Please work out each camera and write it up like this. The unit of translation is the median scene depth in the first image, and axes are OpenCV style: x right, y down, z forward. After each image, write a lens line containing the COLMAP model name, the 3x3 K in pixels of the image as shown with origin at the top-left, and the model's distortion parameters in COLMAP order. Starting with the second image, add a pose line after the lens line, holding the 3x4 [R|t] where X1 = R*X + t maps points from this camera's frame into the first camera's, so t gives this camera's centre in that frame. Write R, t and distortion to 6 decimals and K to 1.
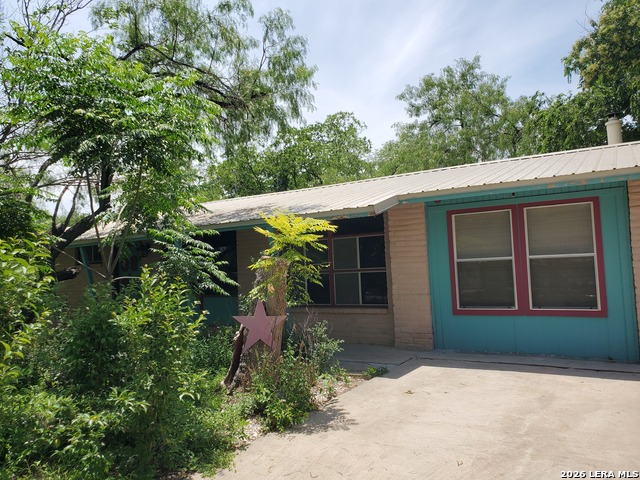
lens RADIAL K [[489.5, 0, 319.6], [0, 489.5, 234.4], [0, 0, 1]] dist [0.002270, -0.003421]
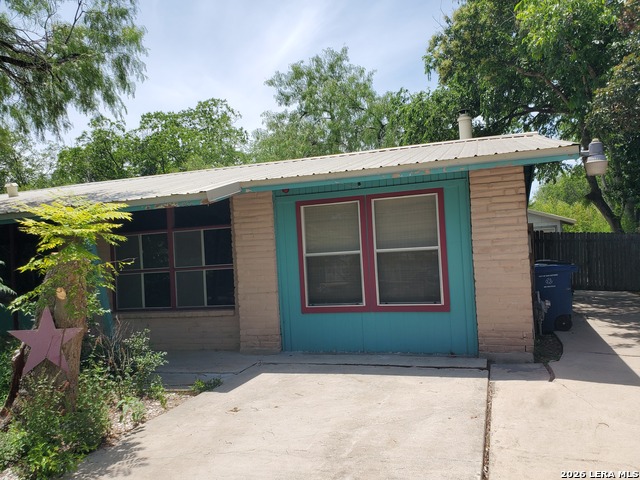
lens RADIAL K [[499.4, 0, 320.0], [0, 499.4, 240.0], [0, 0, 1]] dist [0.008570, -0.010066]
pose [[0.969674, -0.002910, 0.244385, 0.076284], [-0.002786, 0.999733, 0.022960, 0.003191], [-0.244386, -0.022944, 0.969406, 0.080852]]
